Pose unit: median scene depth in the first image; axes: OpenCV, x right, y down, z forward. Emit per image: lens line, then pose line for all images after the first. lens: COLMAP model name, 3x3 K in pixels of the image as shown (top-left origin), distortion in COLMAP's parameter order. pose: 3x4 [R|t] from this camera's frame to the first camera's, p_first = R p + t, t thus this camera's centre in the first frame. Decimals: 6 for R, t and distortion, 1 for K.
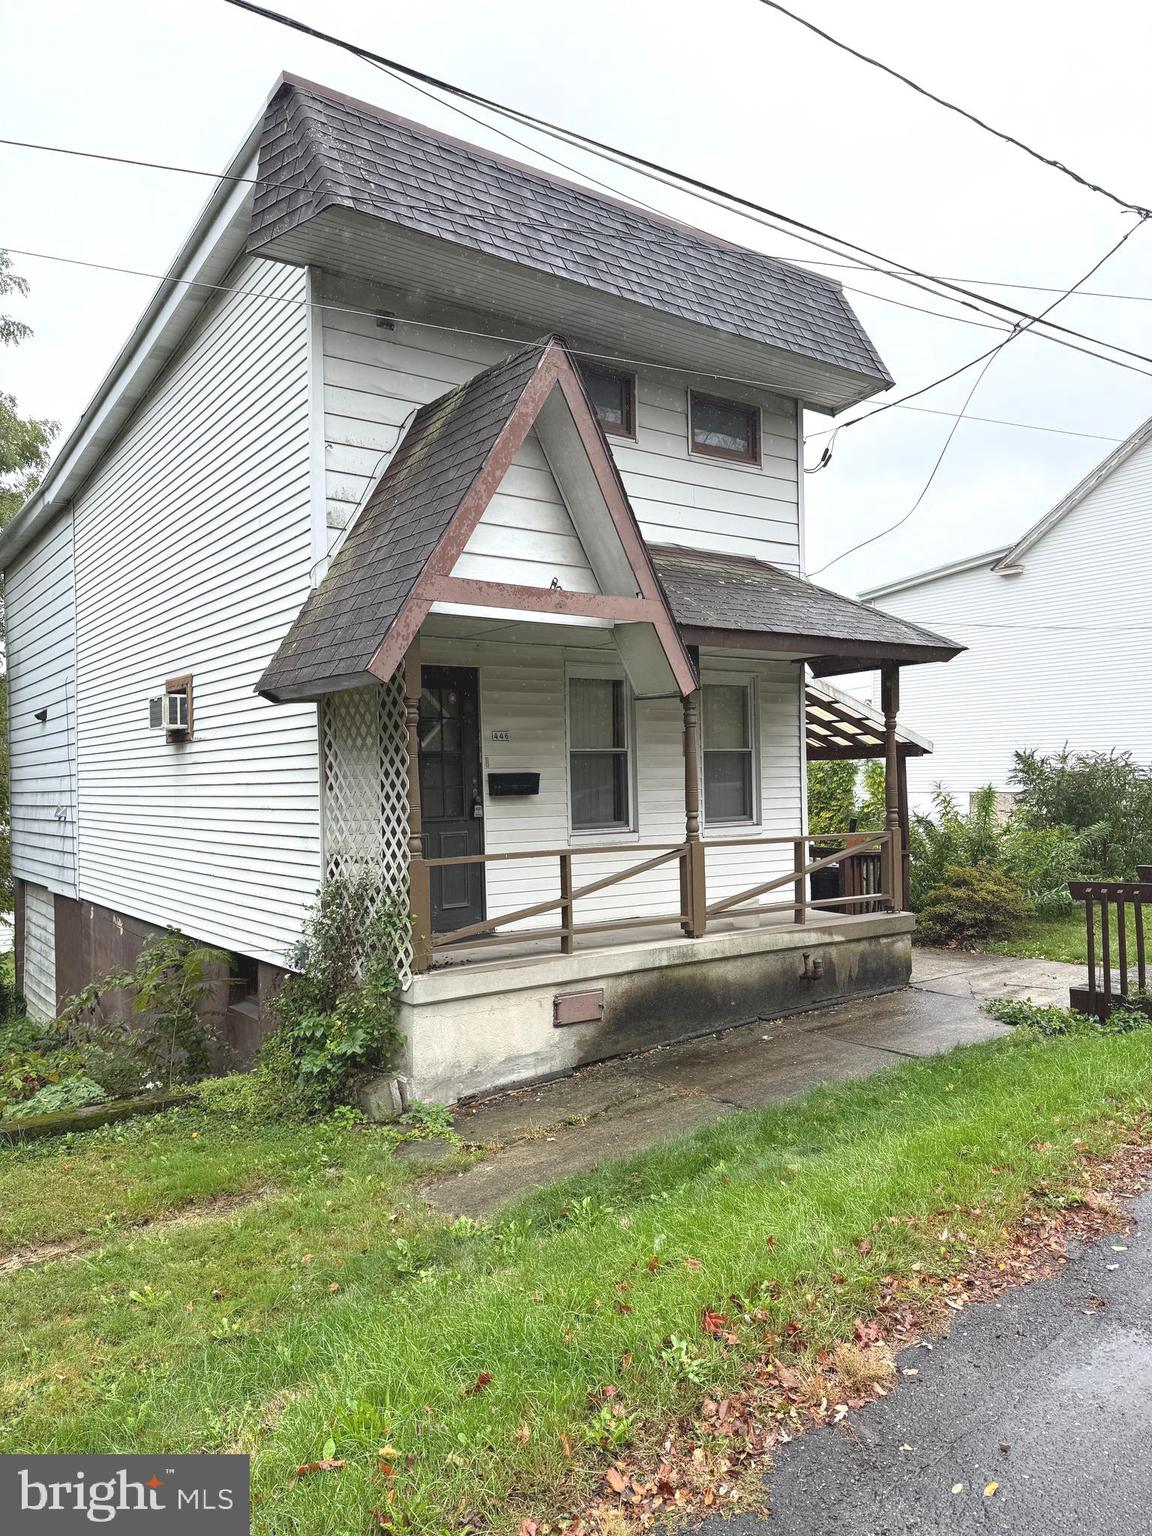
lens RADIAL K [[1085.5, 0, 577.8], [0, 1085.5, 772.3], [0, 0, 1]] dist [0.039691, -0.020146]
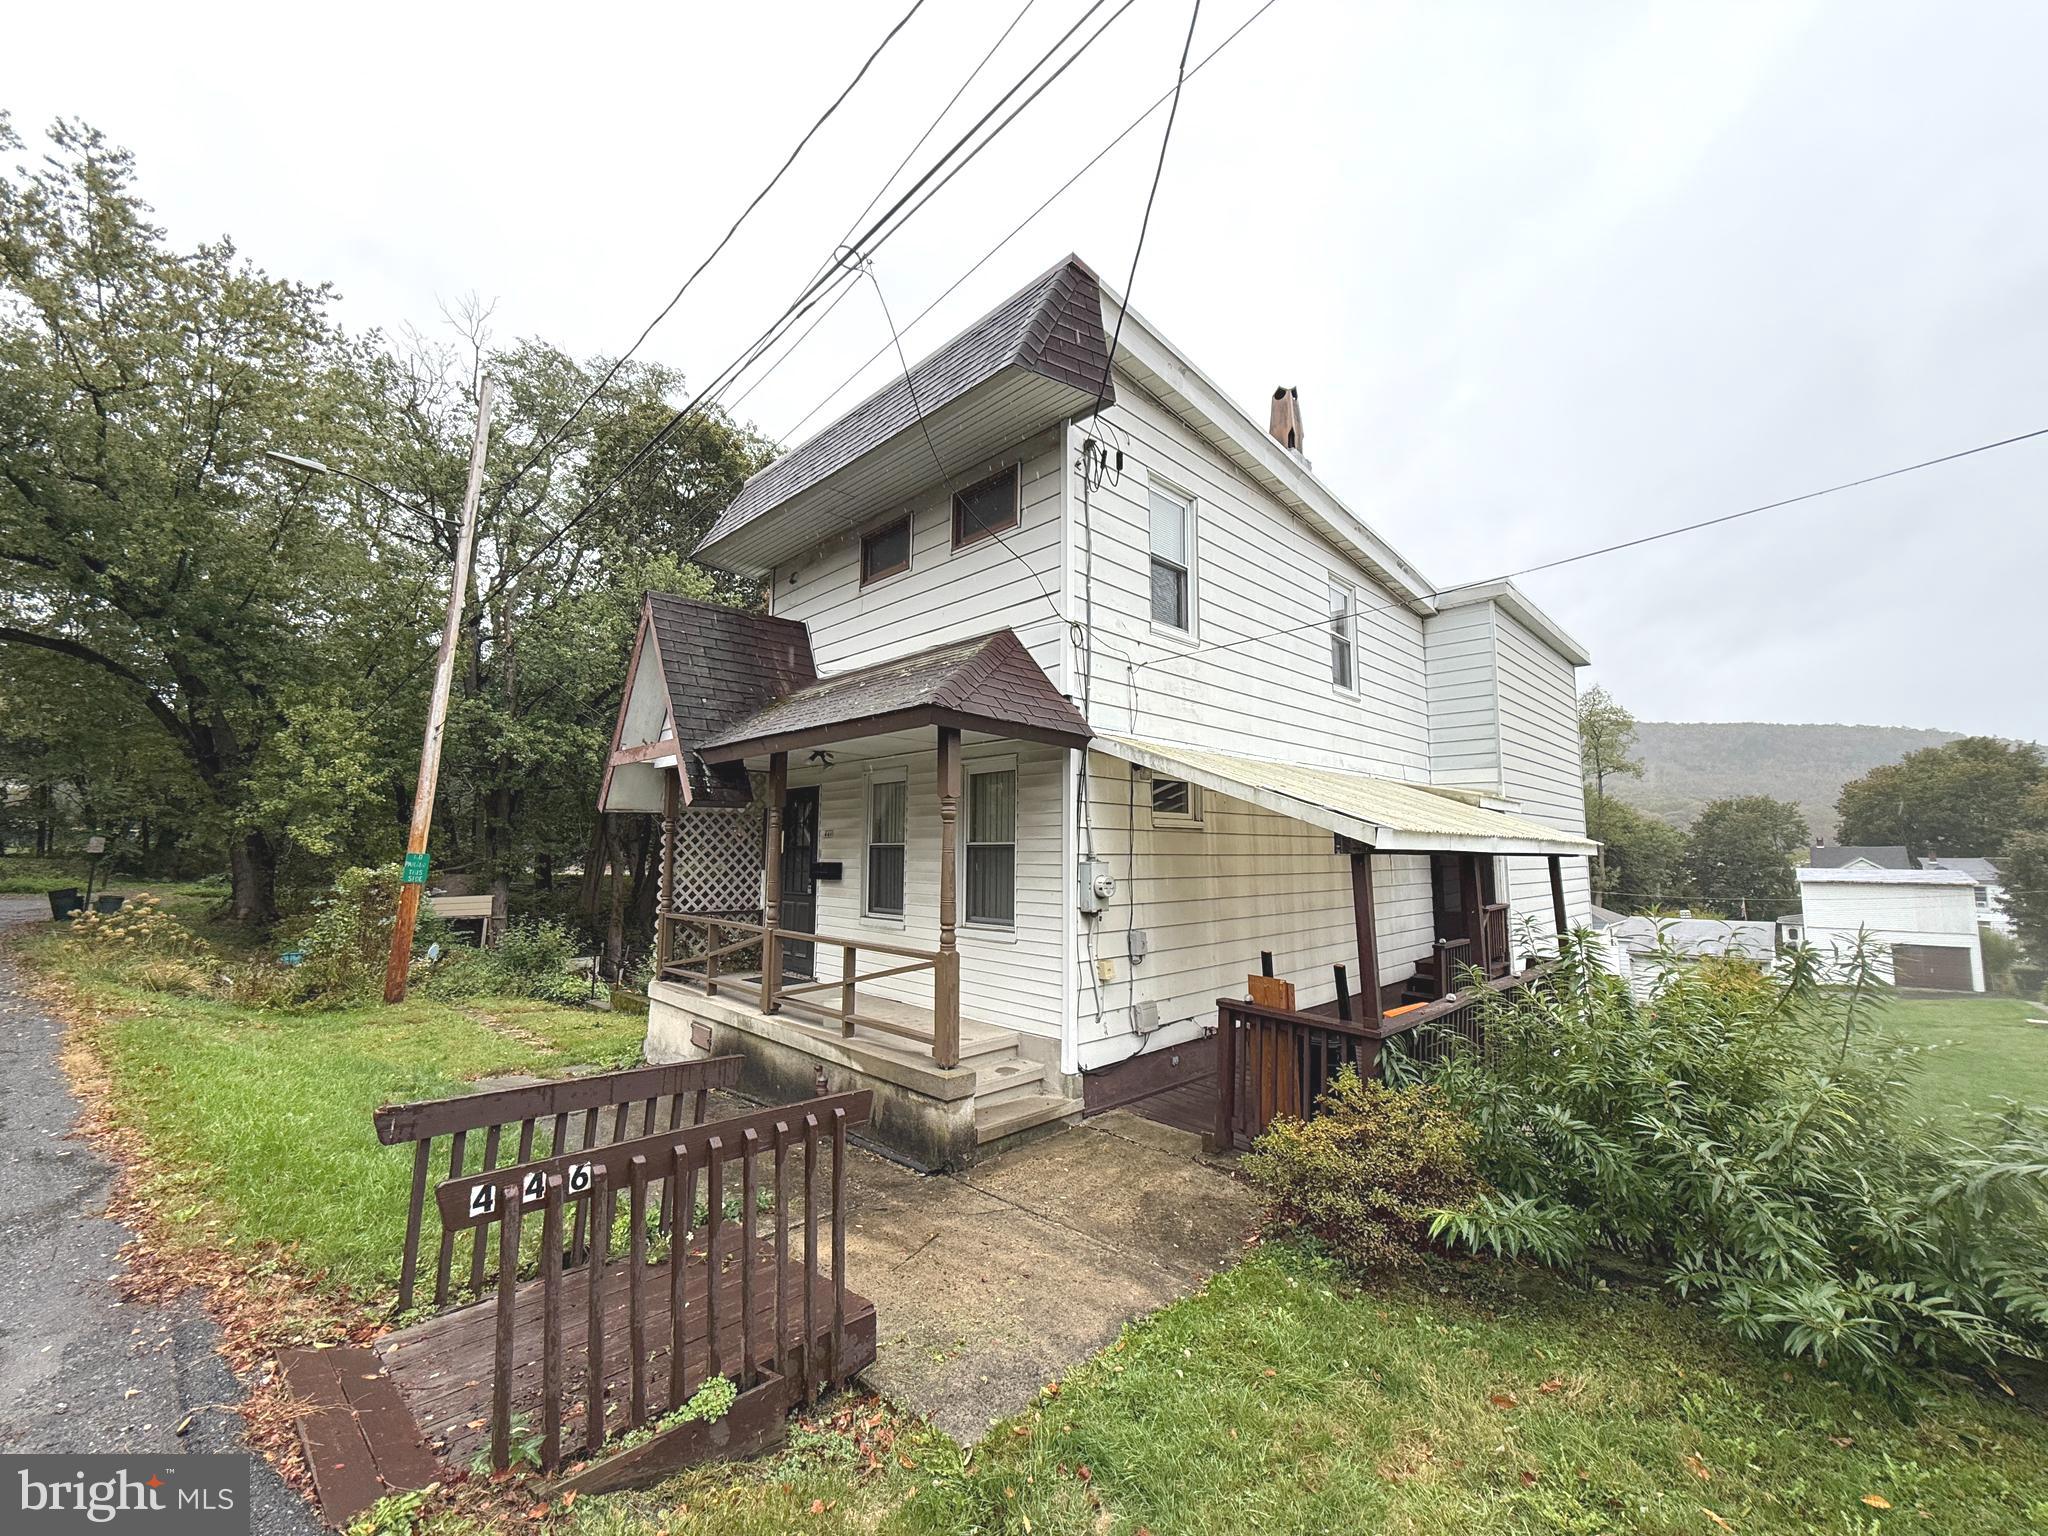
lens RADIAL K [[814.2, 0, 1024.2], [0, 814.2, 762.9], [0, 0, 1]] dist [0.001411, 0.000811]
pose [[0.150820, -0.088479, -0.984594, 0.973203], [-0.001630, 0.995963, -0.089750, -0.031524], [0.988560, 0.015141, 0.150067, 1.093841]]
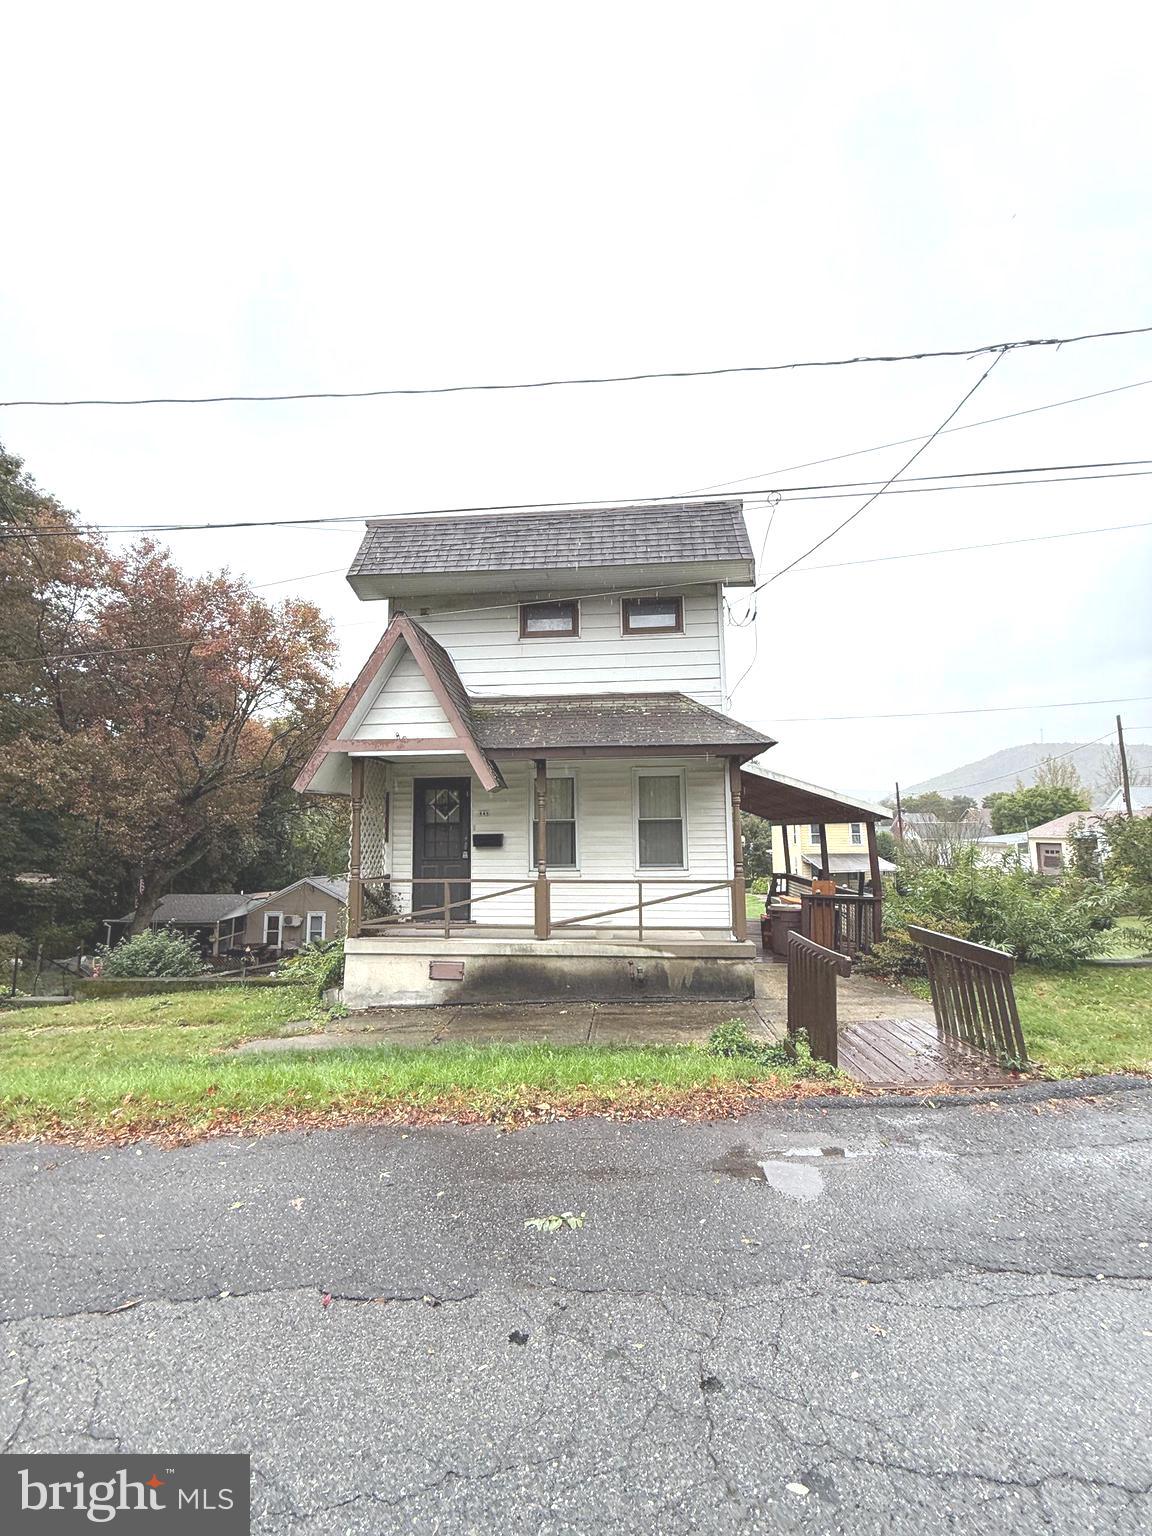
lens RADIAL K [[610.6, 0, 565.4], [0, 610.6, 769.9], [0, 0, 1]] dist [0.001411, 0.000811]
pose [[0.756472, -0.052290, -0.651933, 0.709461], [-0.001585, 0.996649, -0.081778, -0.023352], [0.654025, 0.062896, 0.753854, 0.316916]]
